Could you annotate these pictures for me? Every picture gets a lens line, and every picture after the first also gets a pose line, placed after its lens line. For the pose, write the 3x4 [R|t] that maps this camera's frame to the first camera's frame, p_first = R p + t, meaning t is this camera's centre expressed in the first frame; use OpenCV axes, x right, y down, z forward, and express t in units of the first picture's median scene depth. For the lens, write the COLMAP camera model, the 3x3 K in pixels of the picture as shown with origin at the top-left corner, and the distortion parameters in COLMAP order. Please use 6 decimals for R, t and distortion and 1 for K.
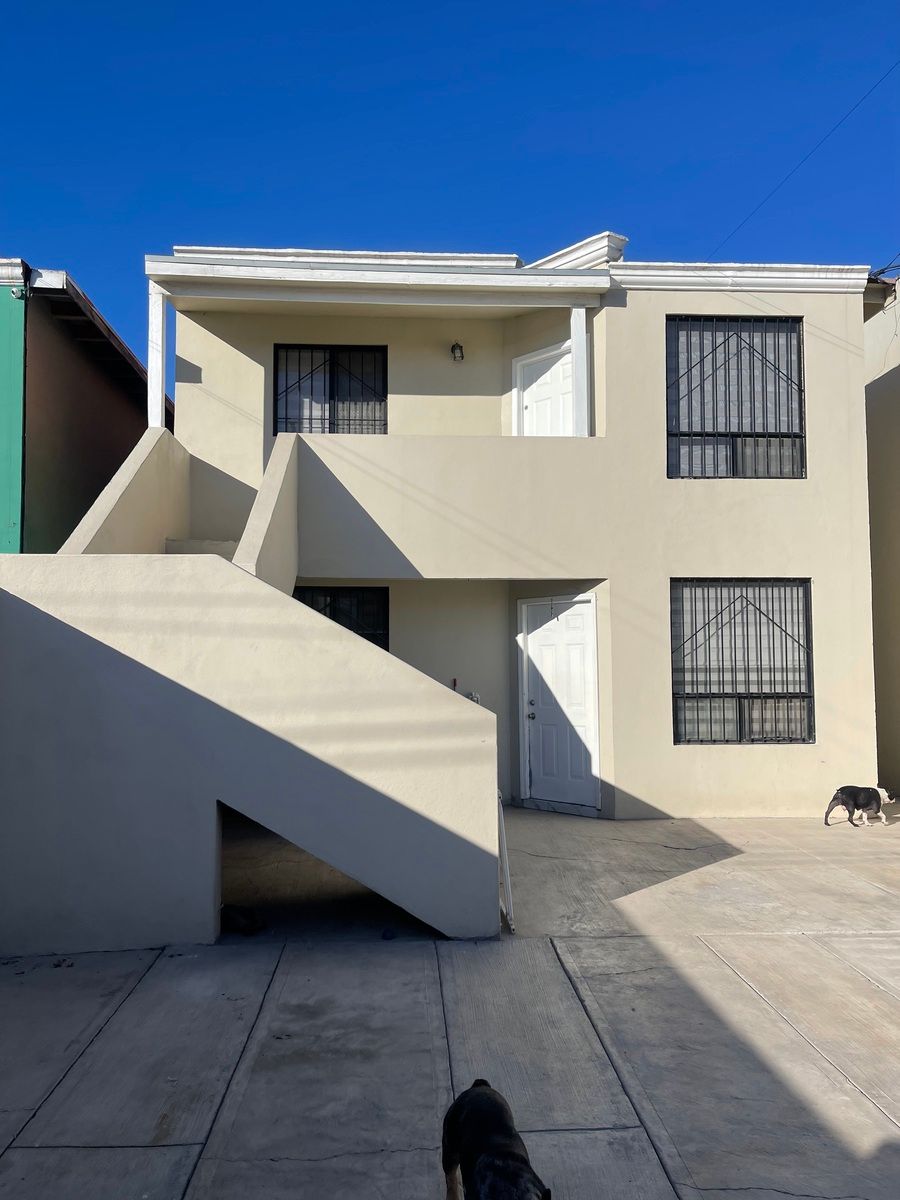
lens RADIAL K [[906.3, 0, 447.6], [0, 906.3, 602.3], [0, 0, 1]] dist [0.050007, -0.056067]
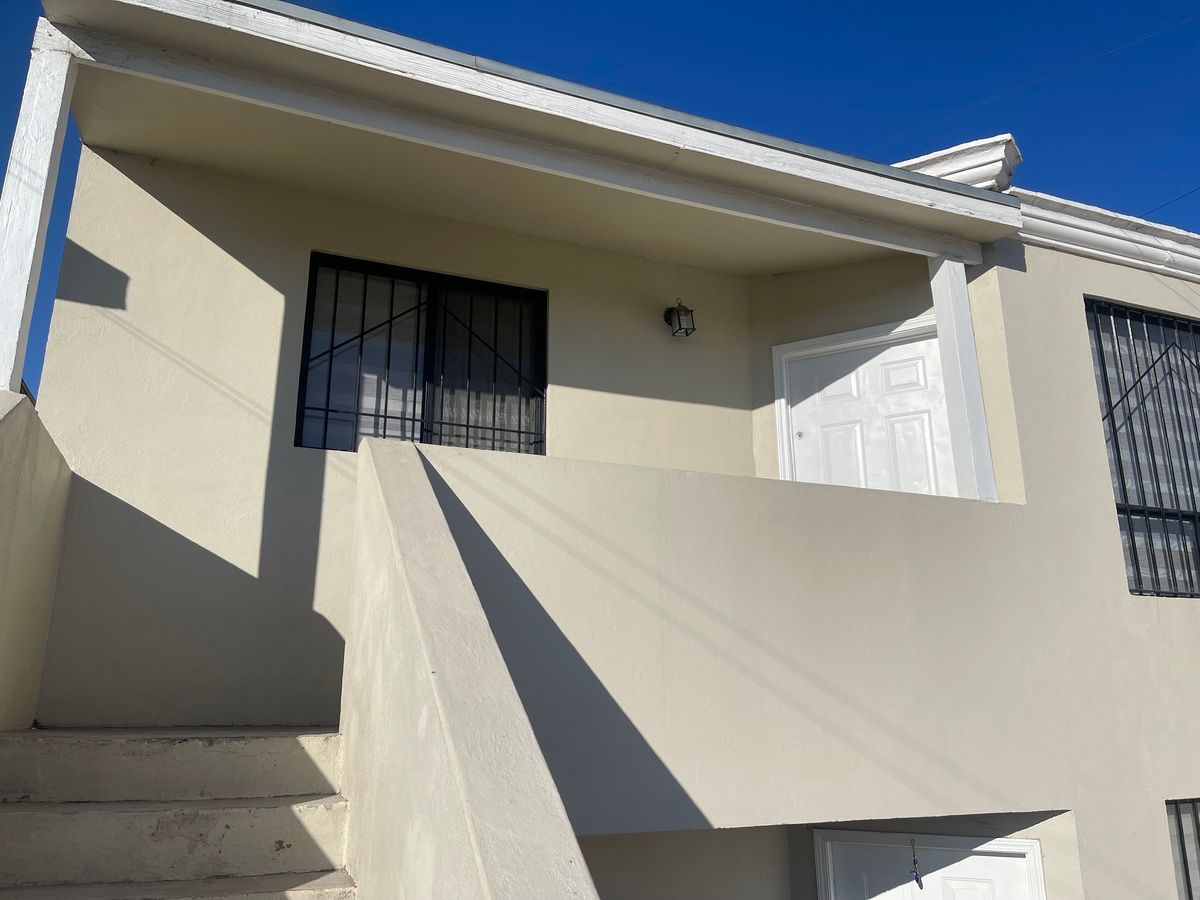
lens RADIAL K [[906.3, 0, 602.5], [0, 906.3, 451.2], [0, 0, 1]] dist [0.050007, -0.056067]
pose [[0.945479, 0.085817, 0.314173, -0.188508], [-0.017037, 0.976372, -0.215426, -0.089742], [-0.325236, 0.198328, 0.924601, 0.550665]]
